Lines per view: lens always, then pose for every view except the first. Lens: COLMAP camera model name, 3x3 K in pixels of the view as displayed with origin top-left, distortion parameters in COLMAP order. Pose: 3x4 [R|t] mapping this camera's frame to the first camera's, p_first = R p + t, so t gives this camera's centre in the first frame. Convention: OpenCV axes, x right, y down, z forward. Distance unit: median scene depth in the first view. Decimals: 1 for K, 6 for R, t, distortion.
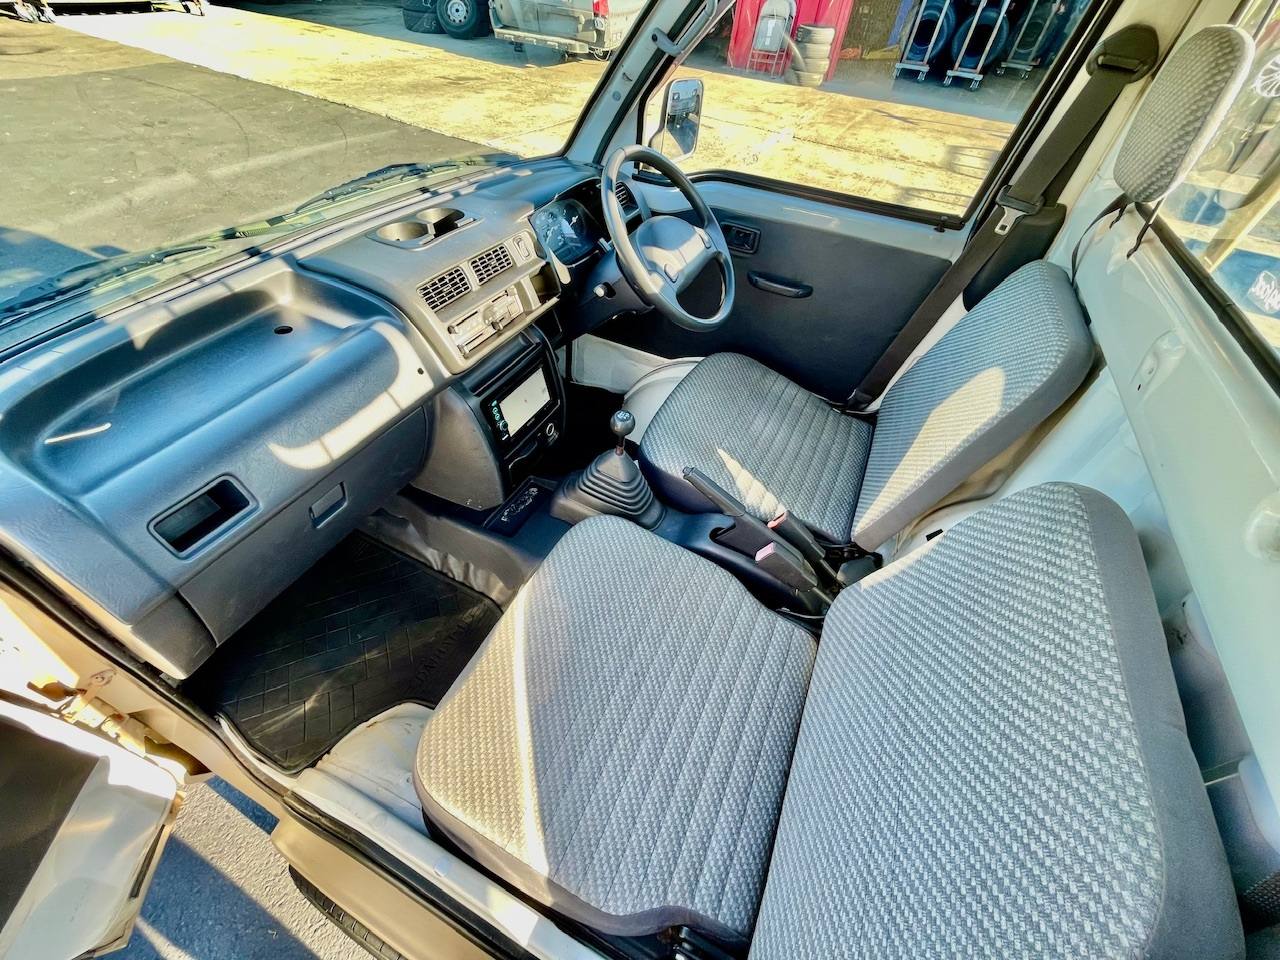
lens RADIAL K [[522.1, 0, 628.9], [0, 522.1, 479.3], [0, 0, 1]] dist [-0.003084, -0.000564]
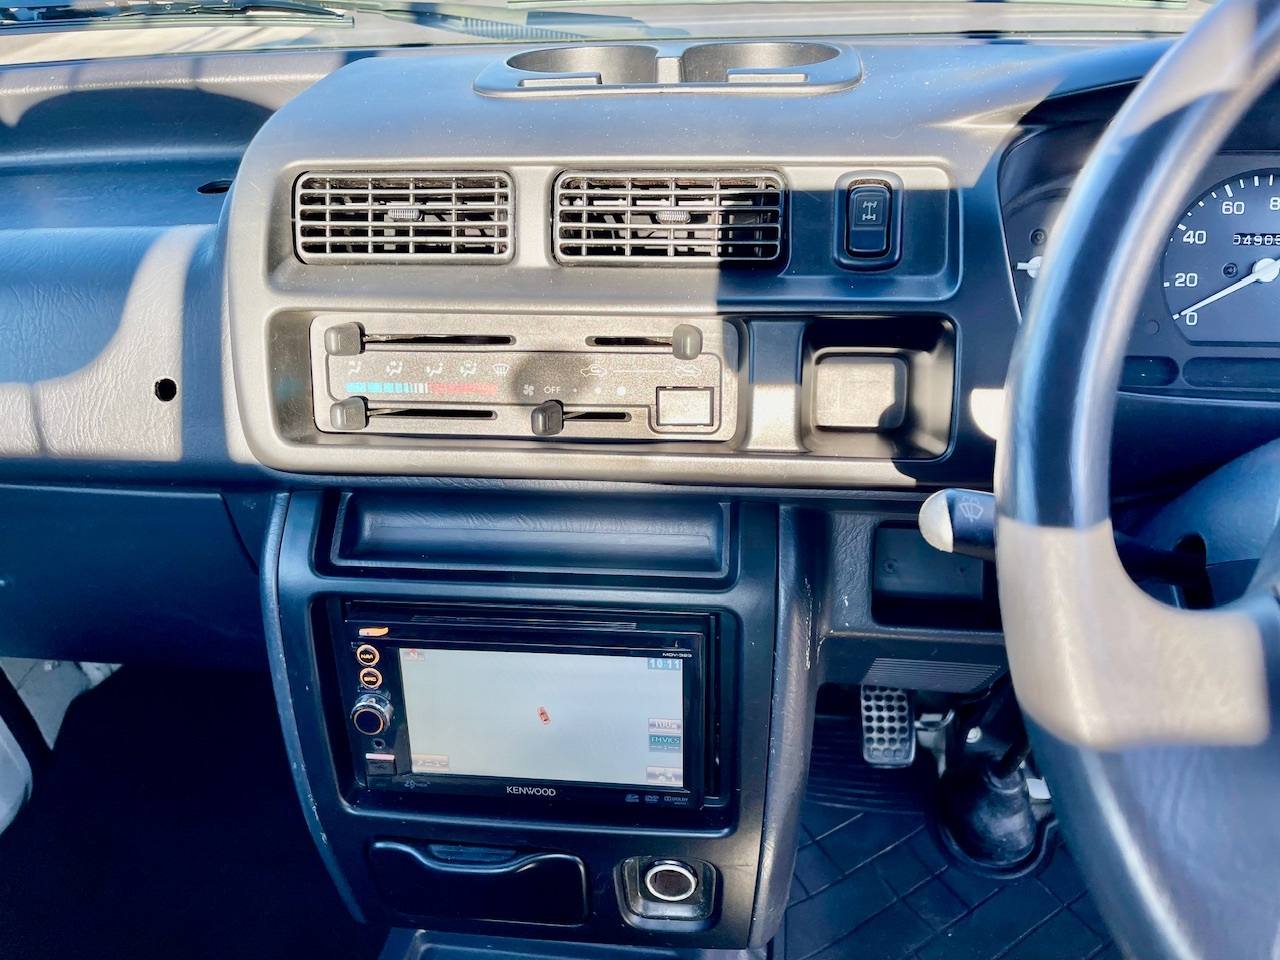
lens RADIAL K [[983.6, 0, 640.0], [0, 983.6, 480.0], [0, 0, 1]] dist [0.032531, -0.062875]
pose [[0.341628, 0.444716, -0.827960, 0.189066], [-0.613963, 0.772604, 0.161653, -0.380598], [0.711575, 0.453112, 0.536983, 0.782426]]
